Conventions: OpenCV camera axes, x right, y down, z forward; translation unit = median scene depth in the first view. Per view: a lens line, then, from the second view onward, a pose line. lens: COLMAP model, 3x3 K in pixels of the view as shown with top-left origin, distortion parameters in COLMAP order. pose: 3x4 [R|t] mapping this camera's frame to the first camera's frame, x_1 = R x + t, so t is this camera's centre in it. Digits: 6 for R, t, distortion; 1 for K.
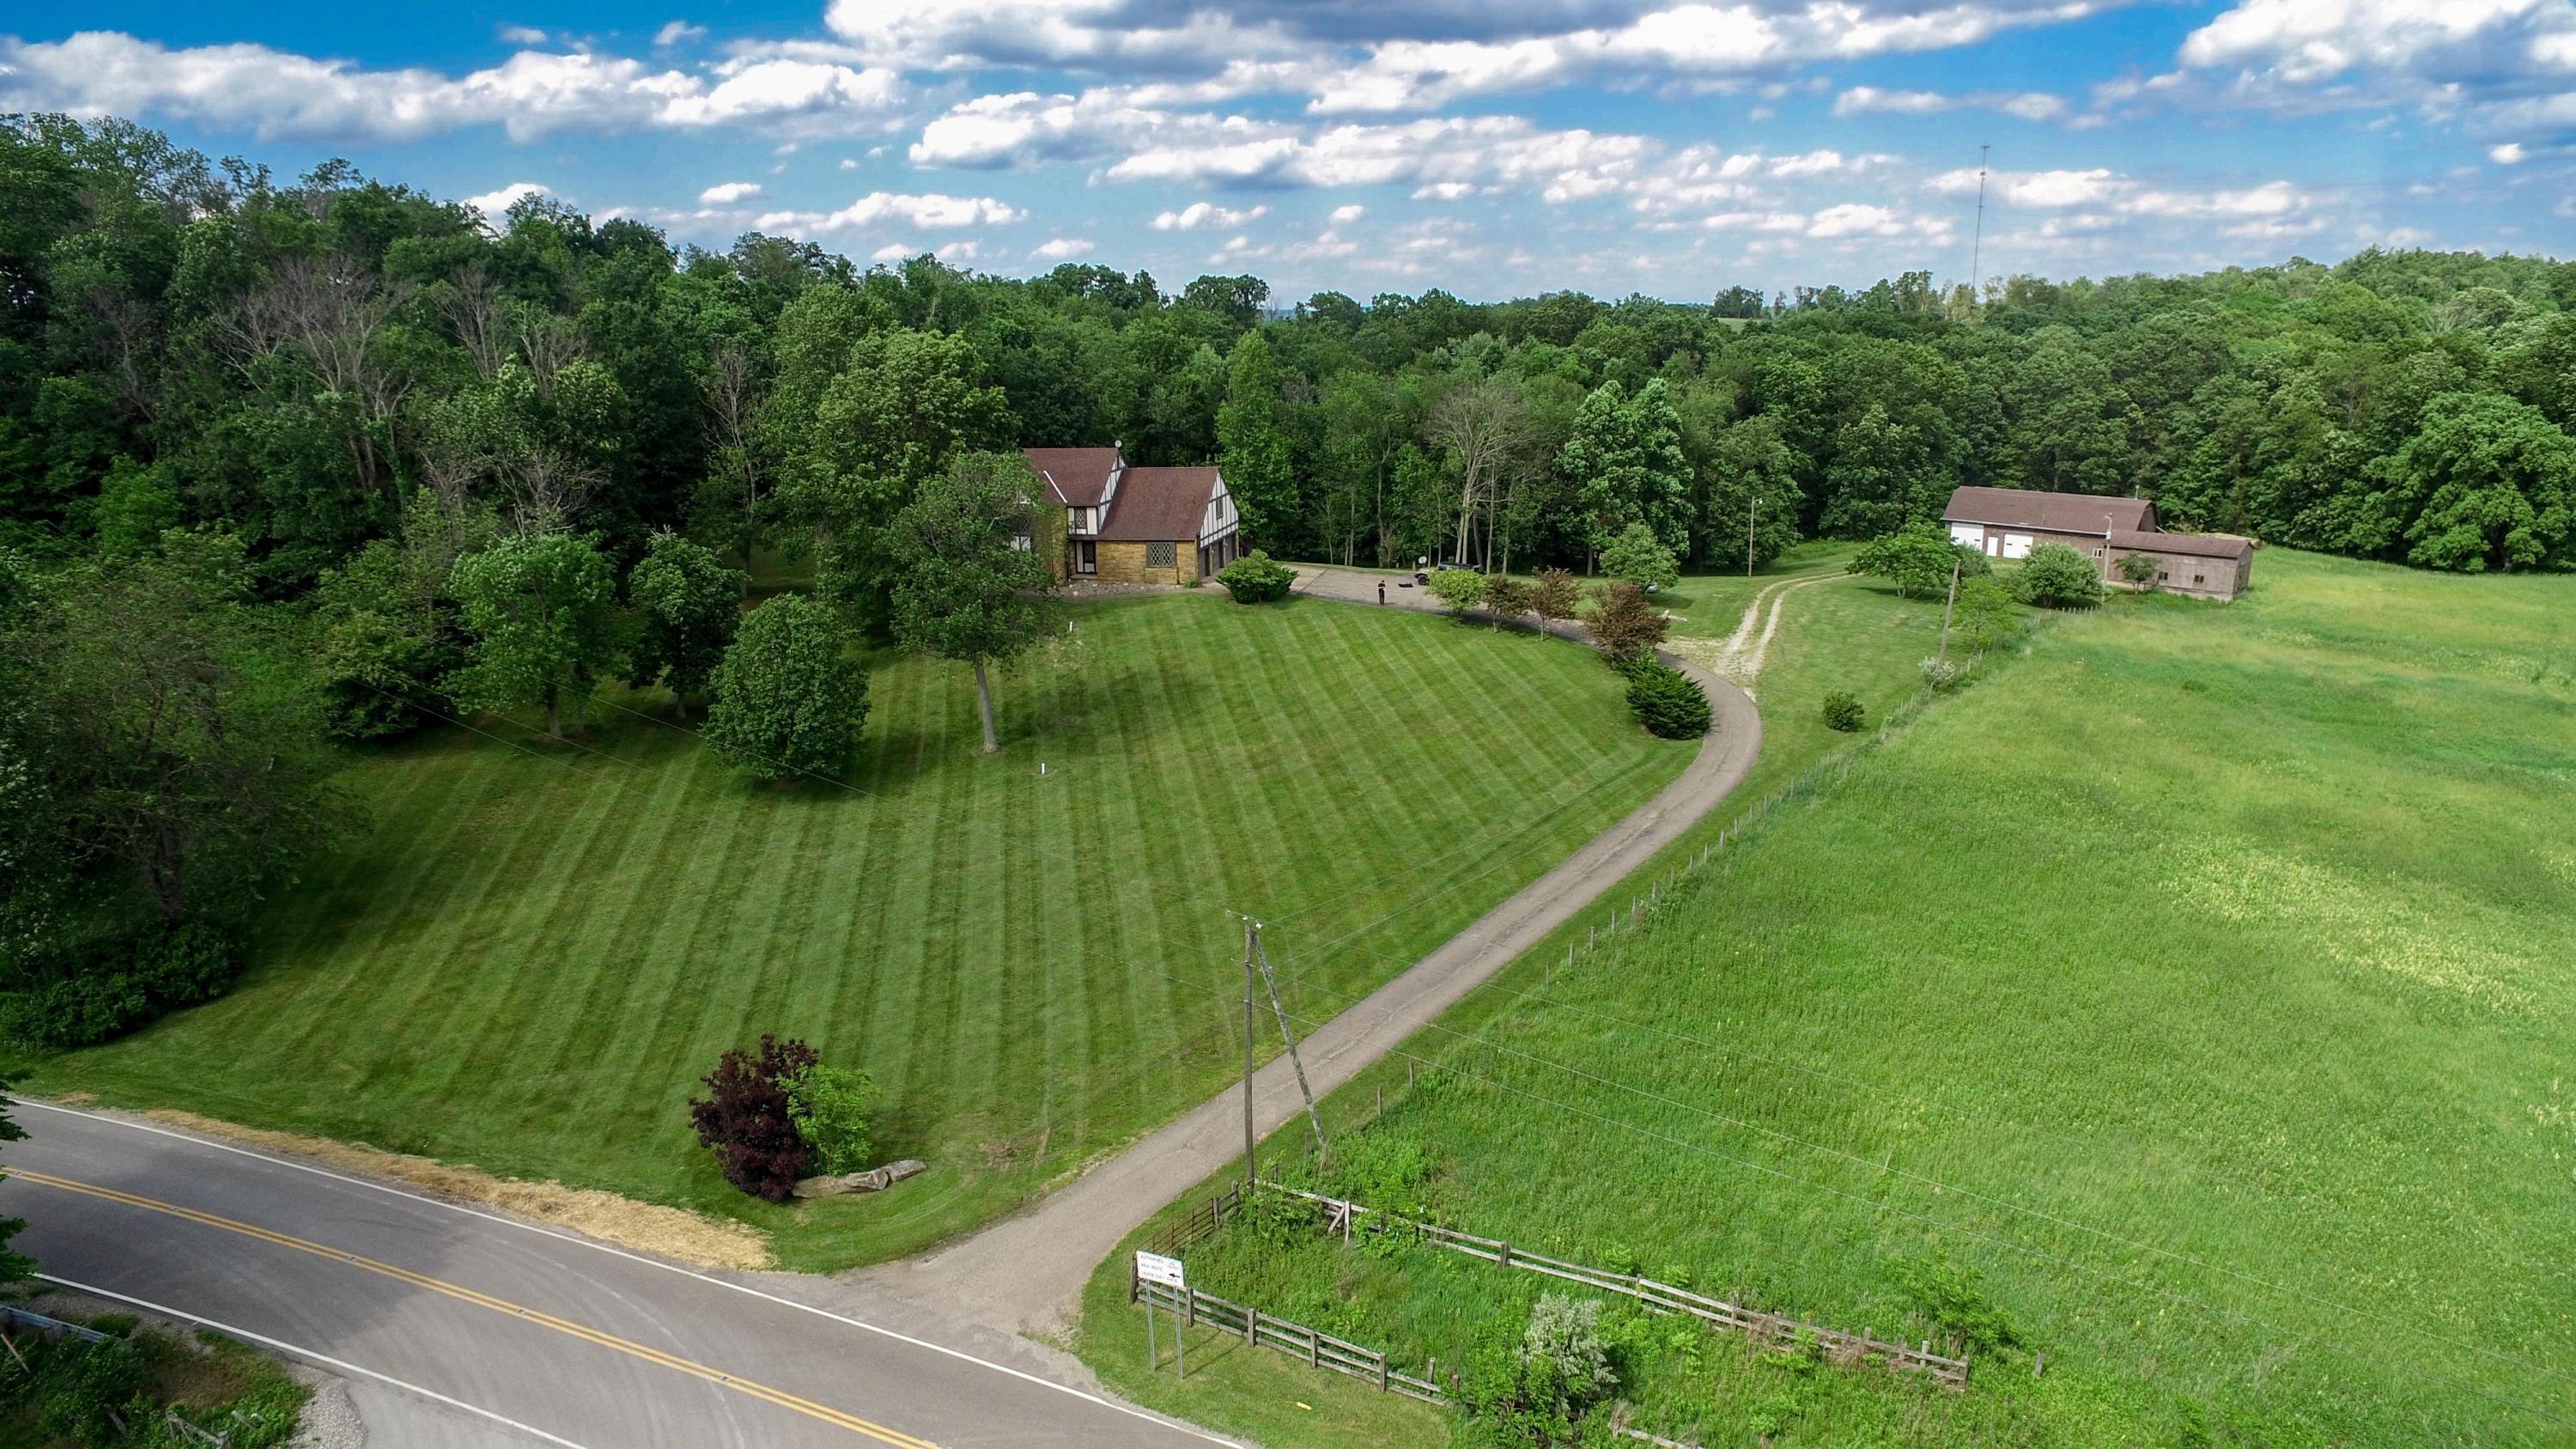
lens RADIAL K [[1501.7, 0, 1288.0], [0, 1501.7, 724.5], [0, 0, 1]] dist [-0.114638, 0.072421]
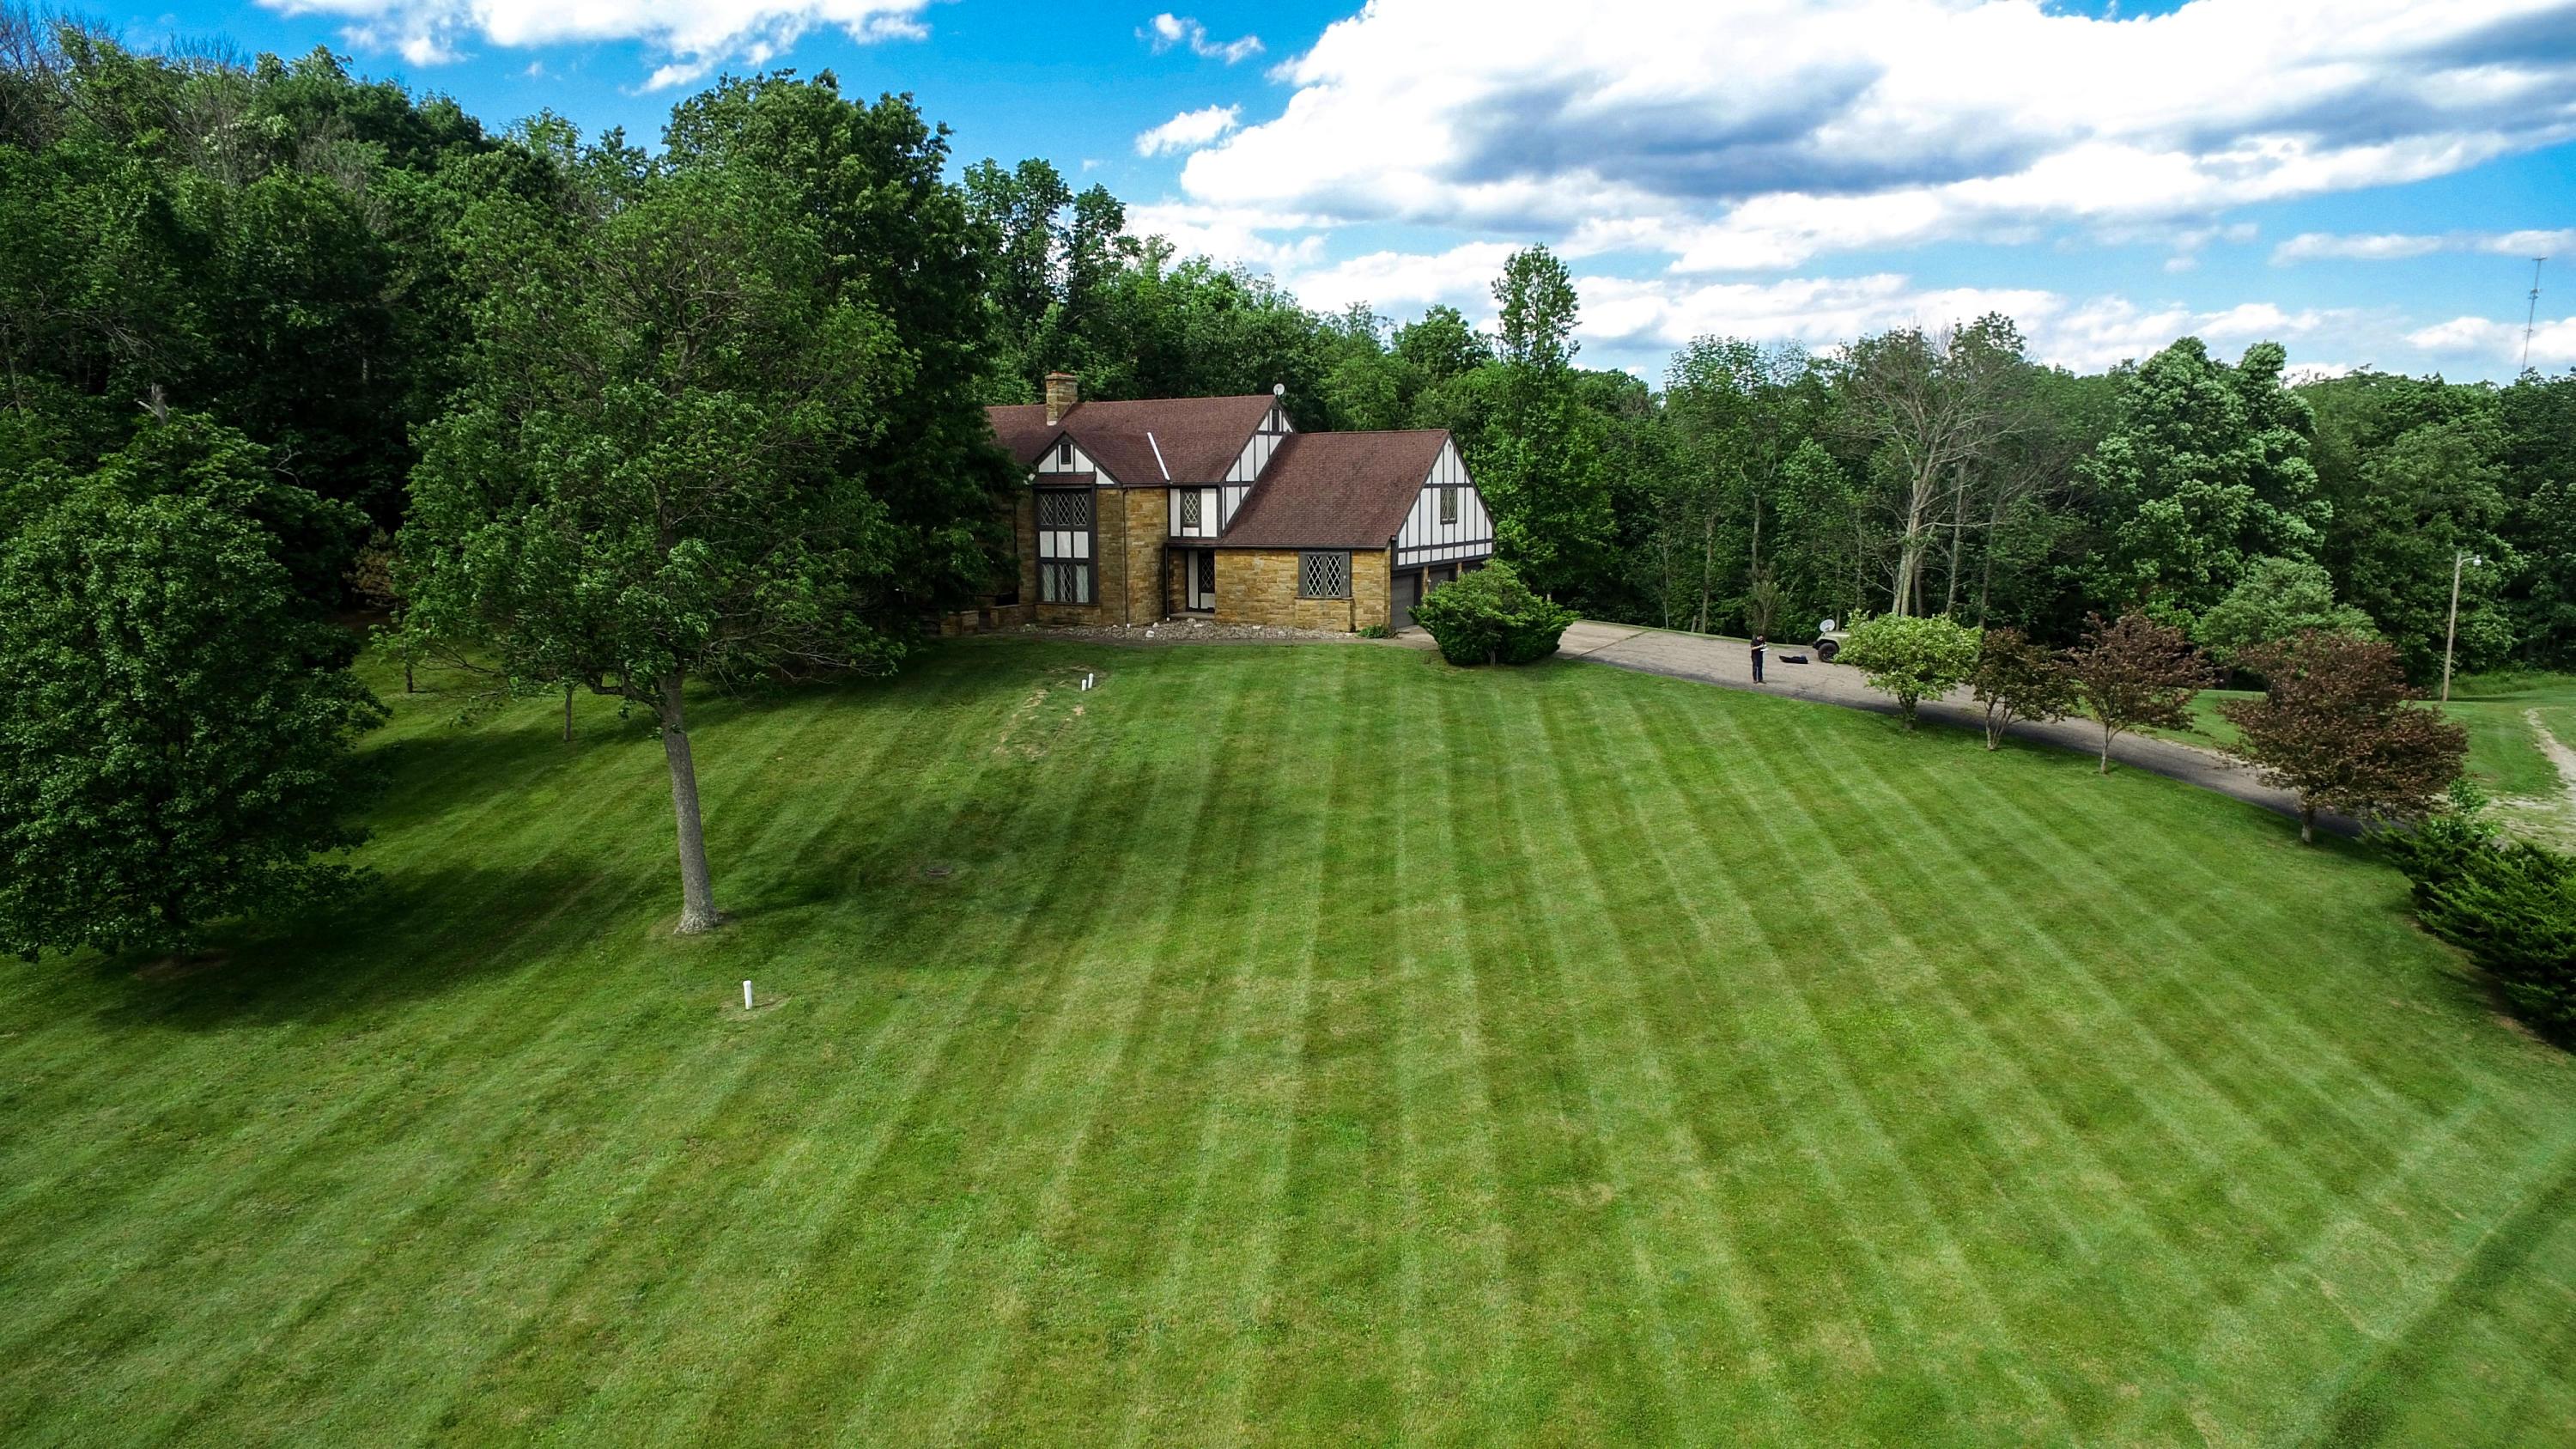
lens RADIAL K [[1501.7, 0, 1288.0], [0, 1501.7, 724.5], [0, 0, 1]] dist [-0.114638, 0.072421]
pose [[0.967746, 0.055221, -0.245803, 0.037680], [-0.079813, 0.992626, -0.091234, -0.010385], [0.238952, 0.107910, 0.965017, 0.484408]]
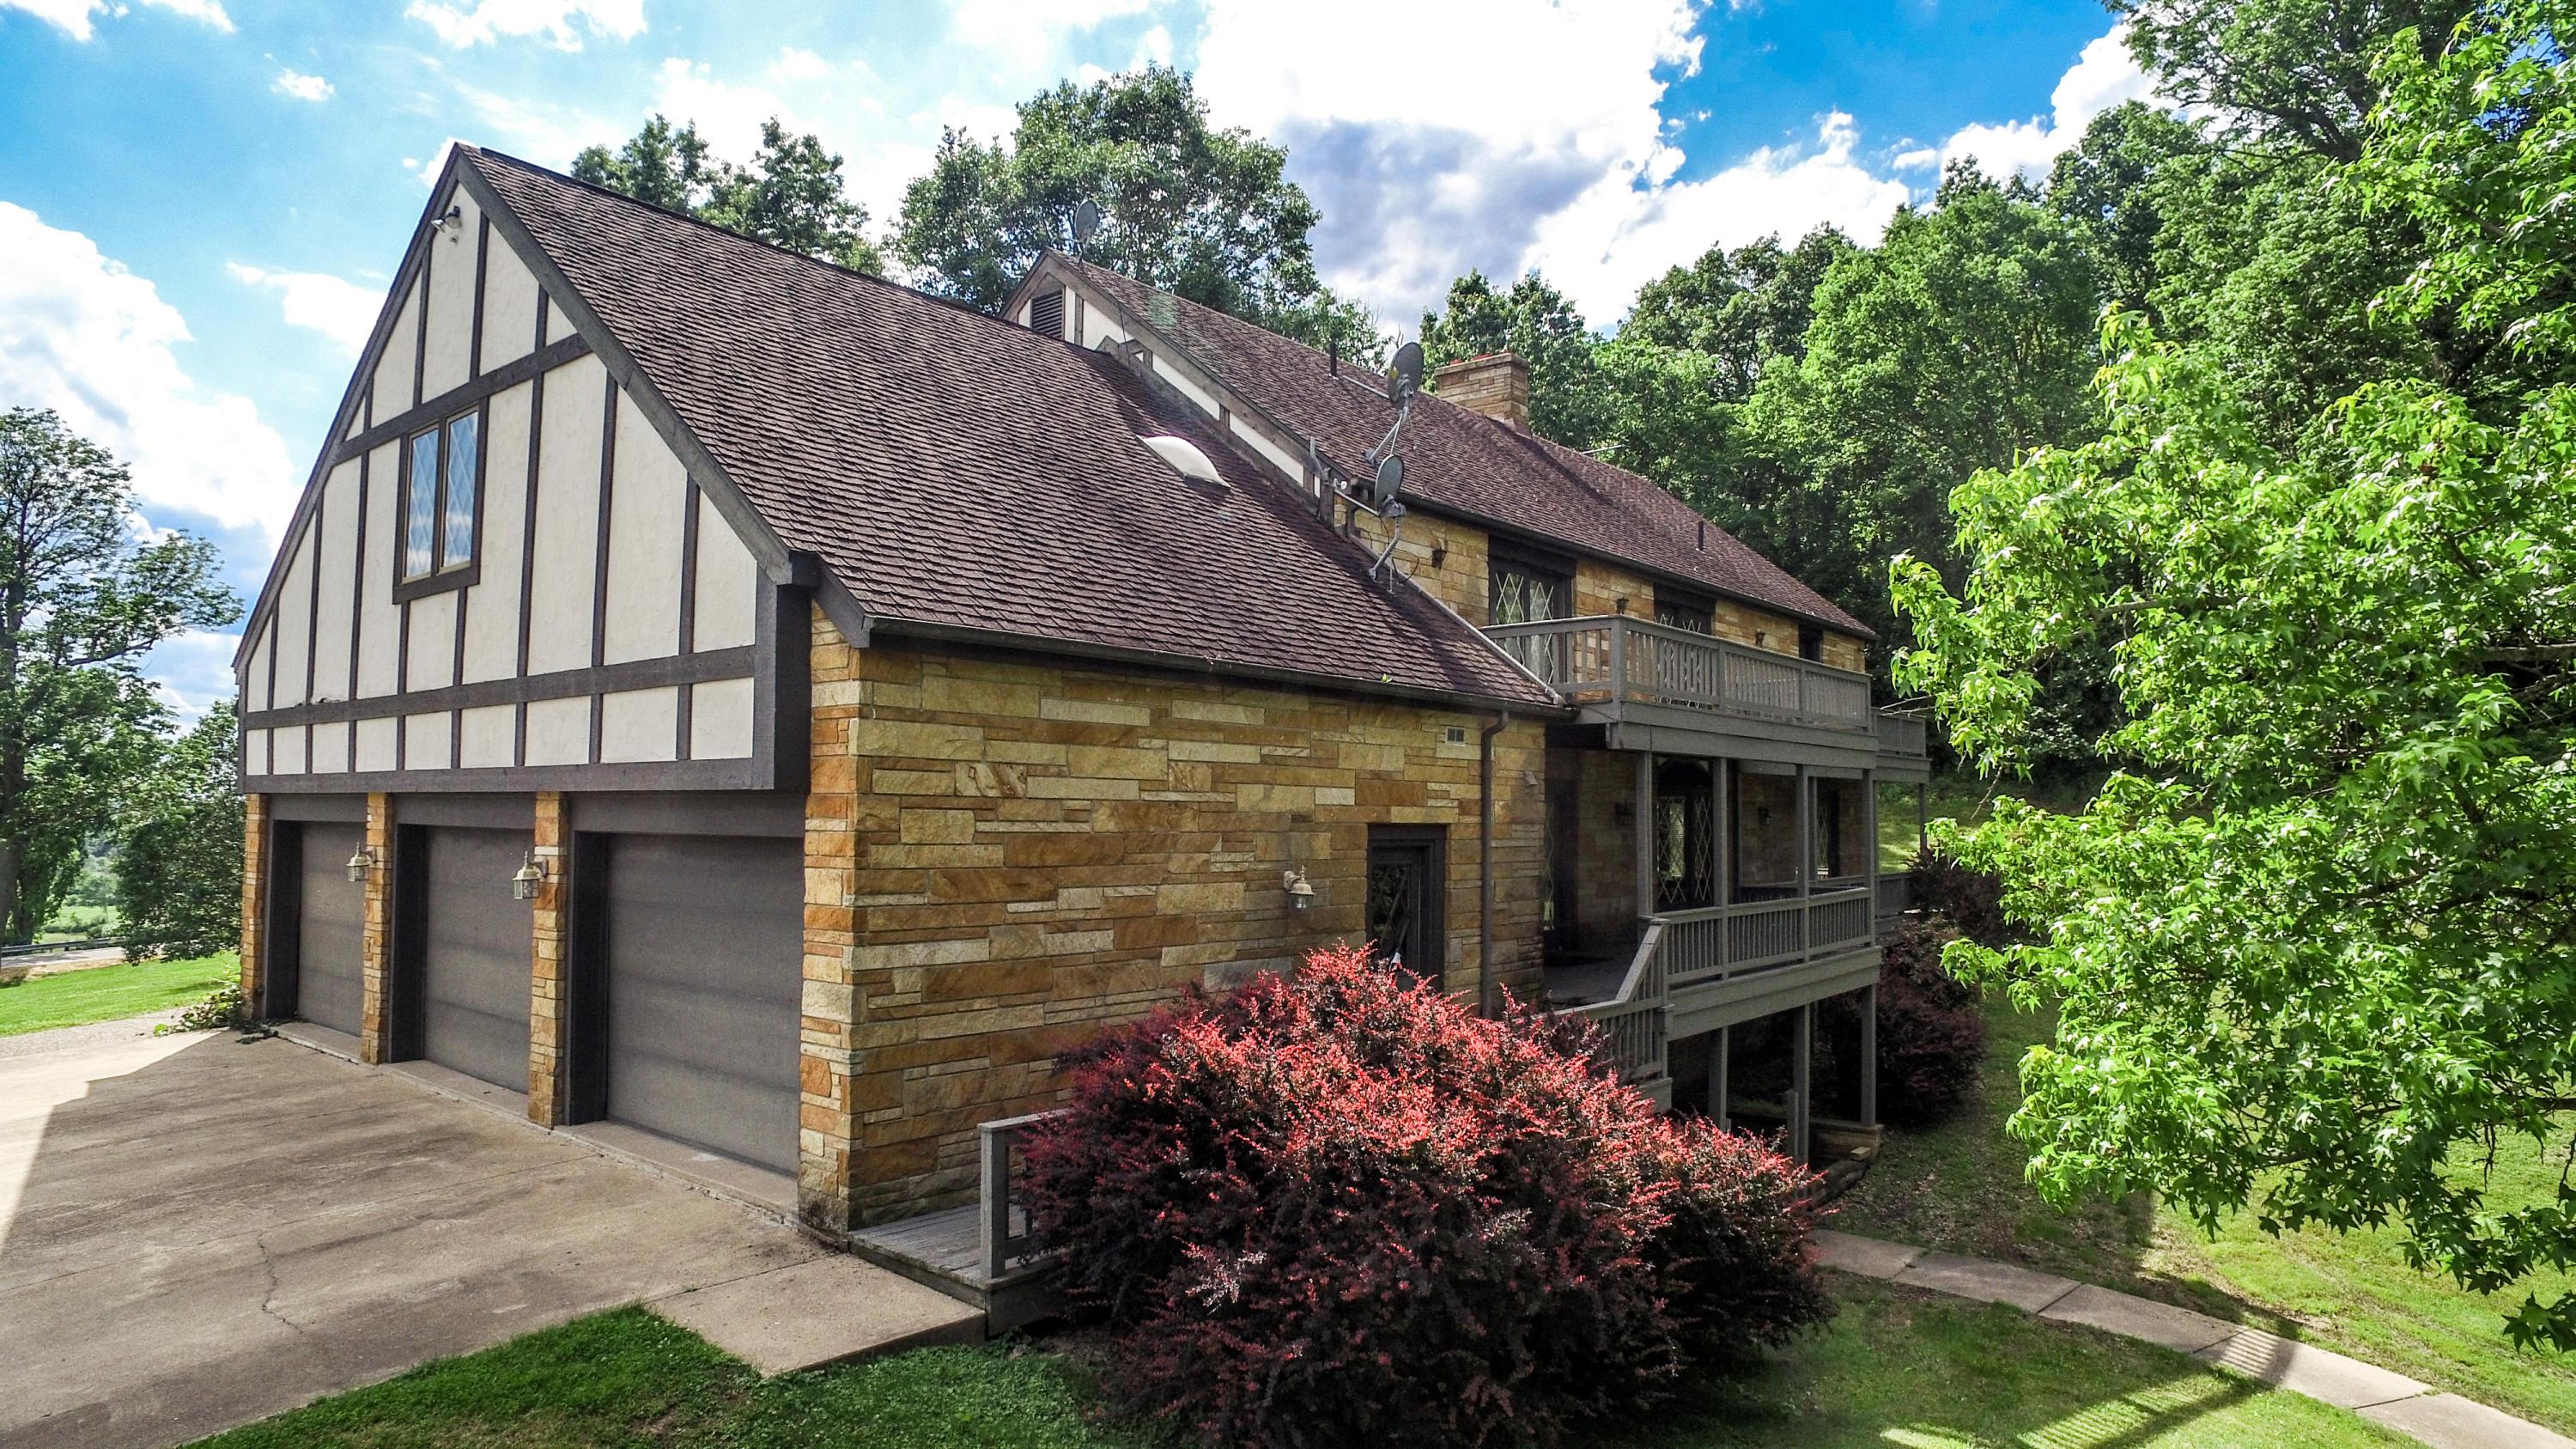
lens RADIAL K [[1501.7, 0, 1288.0], [0, 1501.7, 724.5], [0, 0, 1]] dist [-0.114638, 0.072421]
pose [[-0.443337, -0.032357, -0.895771, 0.022425], [-0.233868, 0.968910, 0.080747, -0.157585], [0.865308, 0.245290, -0.437120, 1.147608]]
